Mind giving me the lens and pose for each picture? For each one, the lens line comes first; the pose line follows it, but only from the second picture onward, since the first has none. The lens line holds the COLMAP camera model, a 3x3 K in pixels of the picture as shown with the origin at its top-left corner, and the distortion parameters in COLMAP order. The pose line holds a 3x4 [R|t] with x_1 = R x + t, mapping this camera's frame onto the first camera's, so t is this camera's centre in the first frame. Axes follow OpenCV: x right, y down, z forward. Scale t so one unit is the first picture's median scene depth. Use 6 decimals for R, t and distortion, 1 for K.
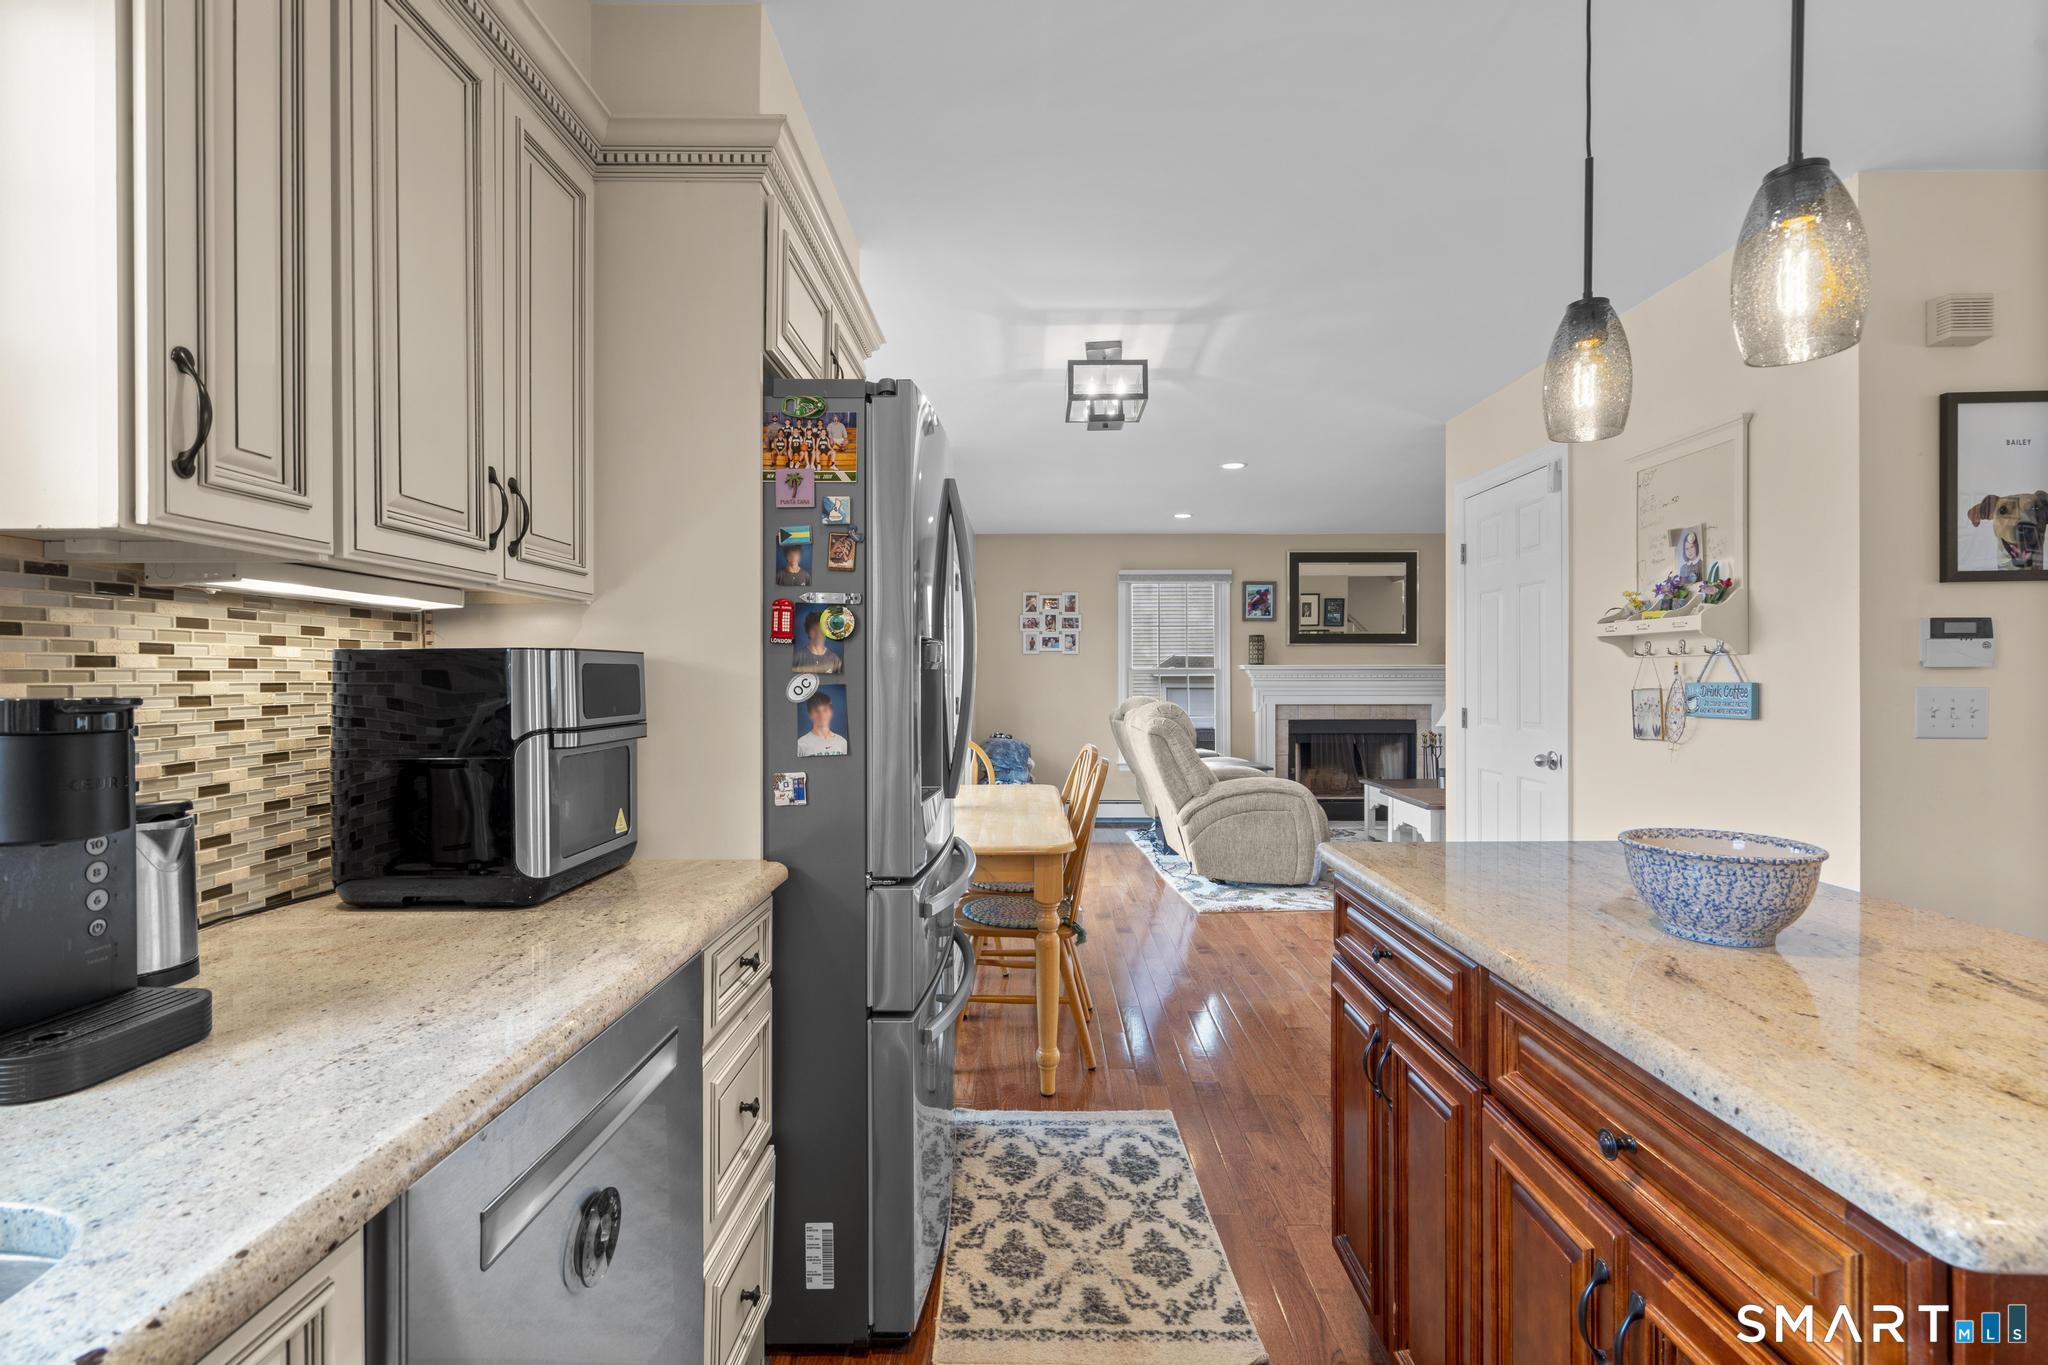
lens RADIAL K [[926.7, 0, 1024.0], [0, 926.7, 682.5], [0, 0, 1]] dist [-0.006777, 0.004505]
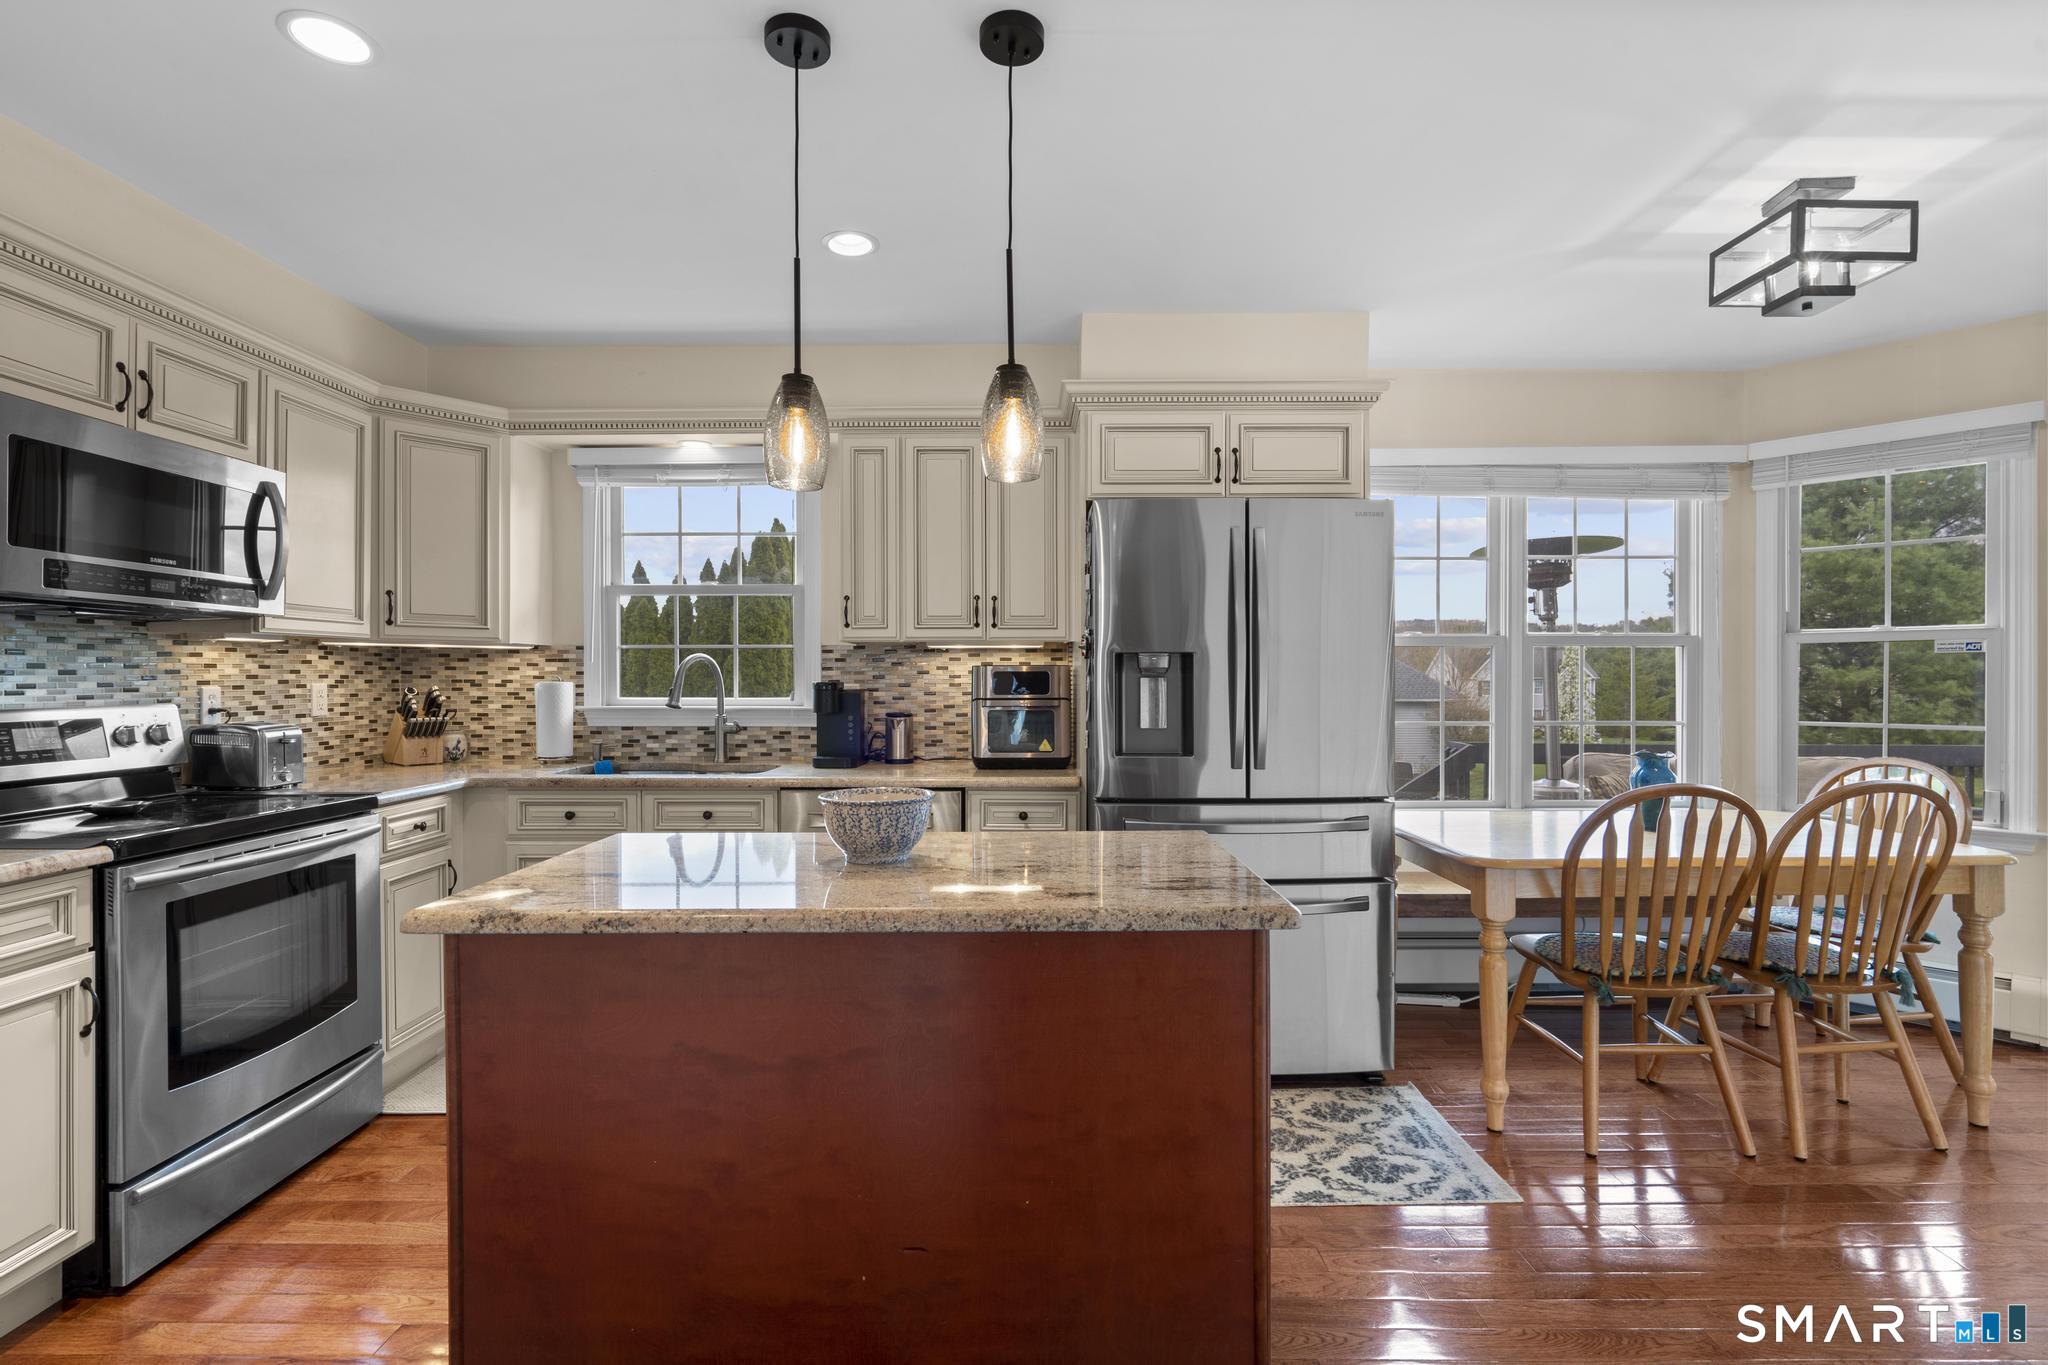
lens RADIAL K [[926.7, 0, 1024.0], [0, 926.7, 682.5], [0, 0, 1]] dist [-0.006777, 0.004505]
pose [[0.004955, 0.008096, -0.999955, 1.174385], [-0.004604, 0.999957, 0.008073, -0.007436], [0.999977, 0.004564, 0.004993, 0.653857]]
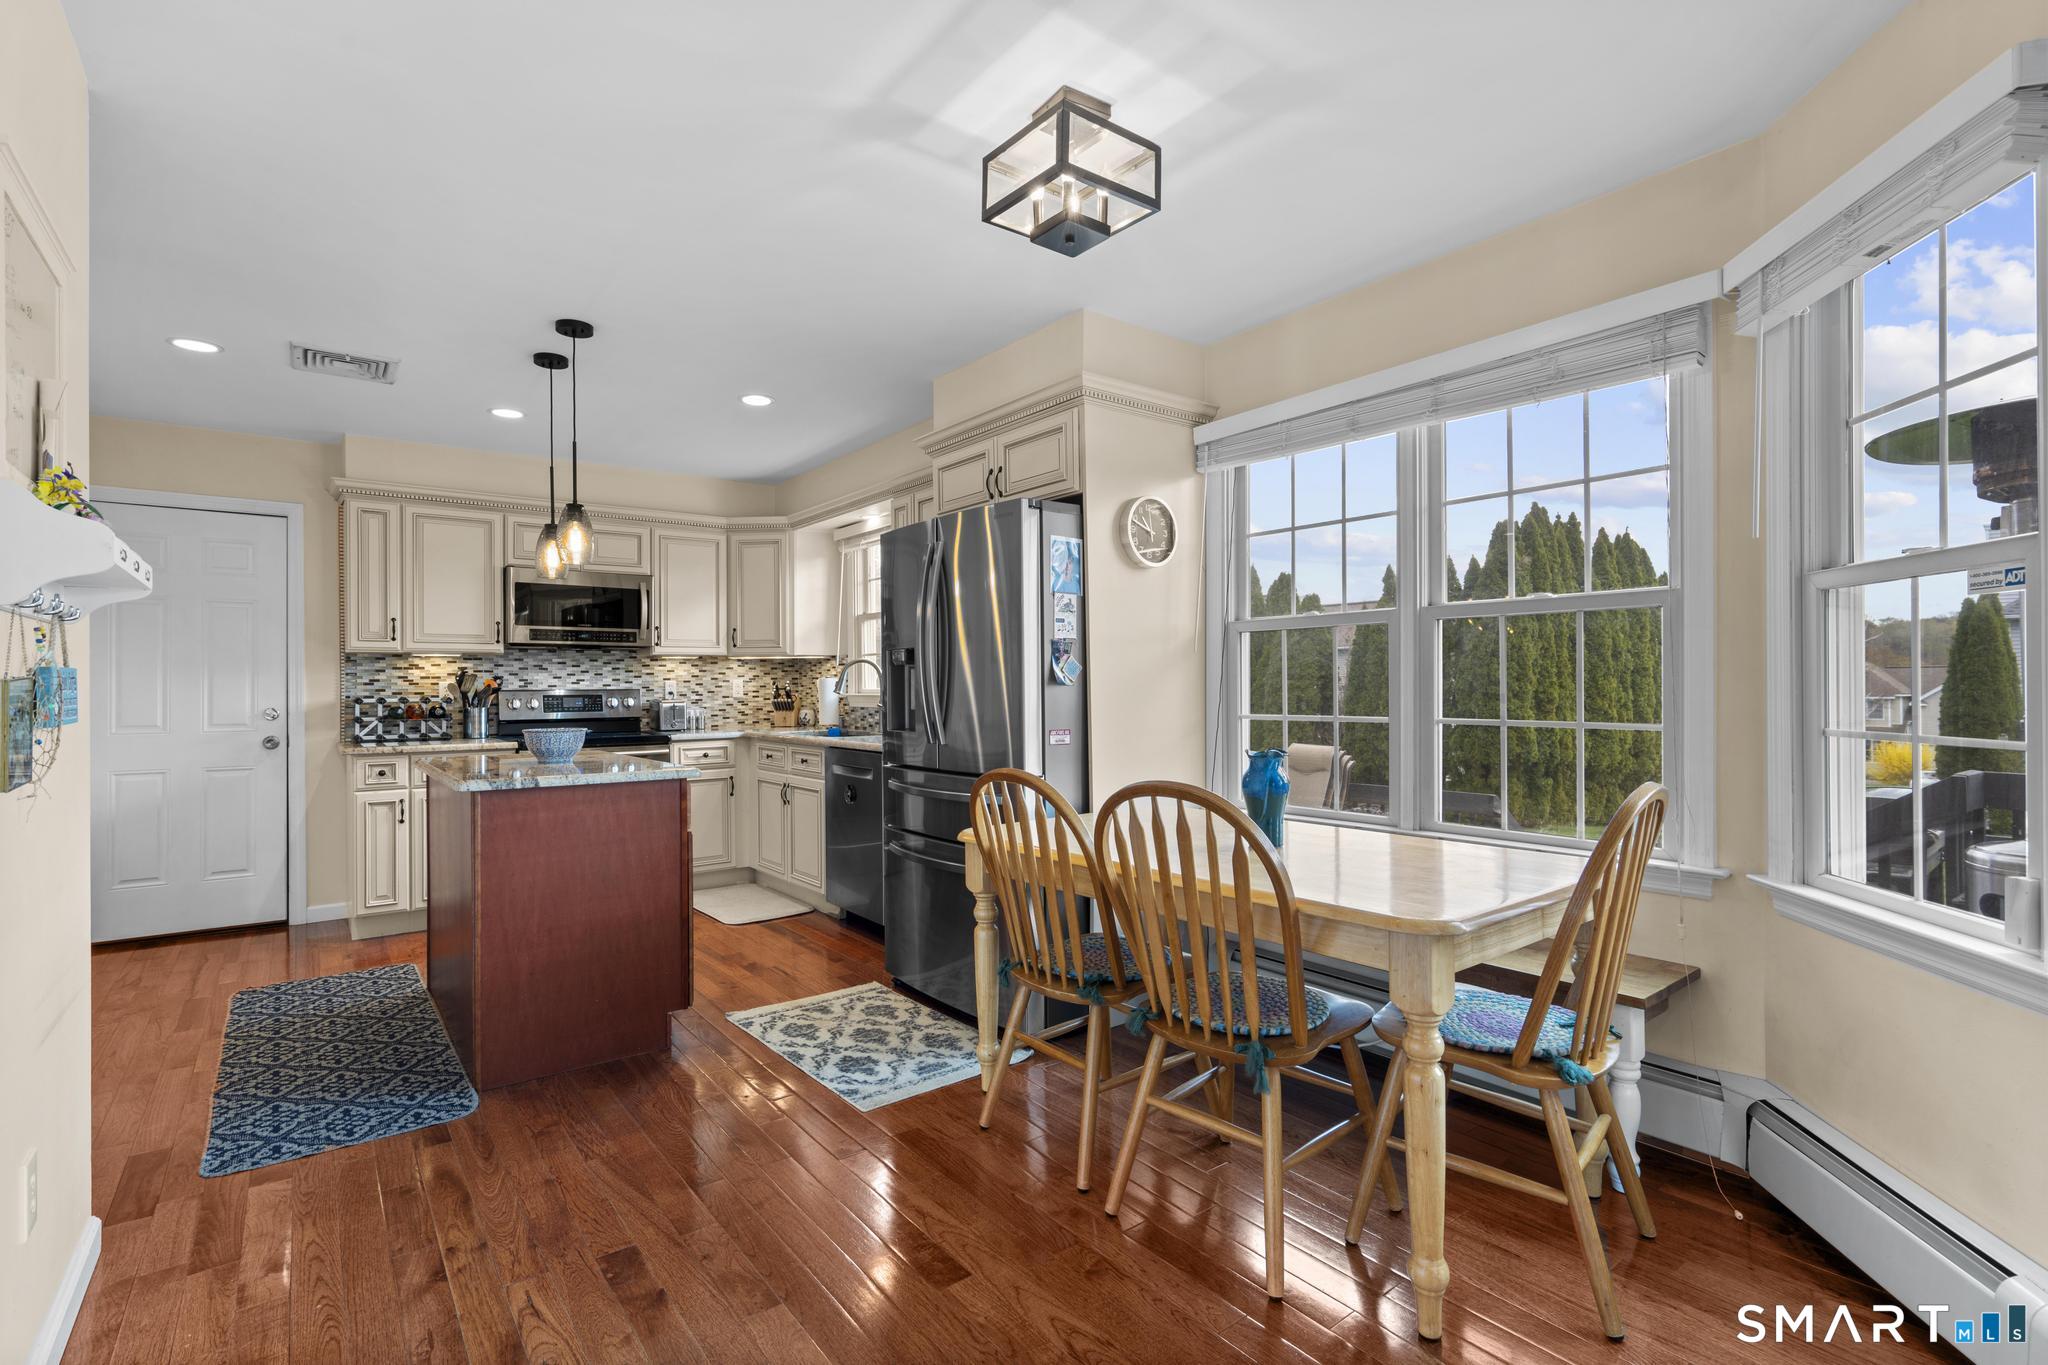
lens RADIAL K [[944.4, 0, 1024.3], [0, 944.4, 683.9], [0, 0, 1]] dist [-0.002050, 0.000895]
pose [[-0.785941, 0.007943, -0.618251, 0.758763], [0.005725, 0.999968, 0.005569, 0.012752], [0.618275, 0.000838, -0.785961, 2.251045]]
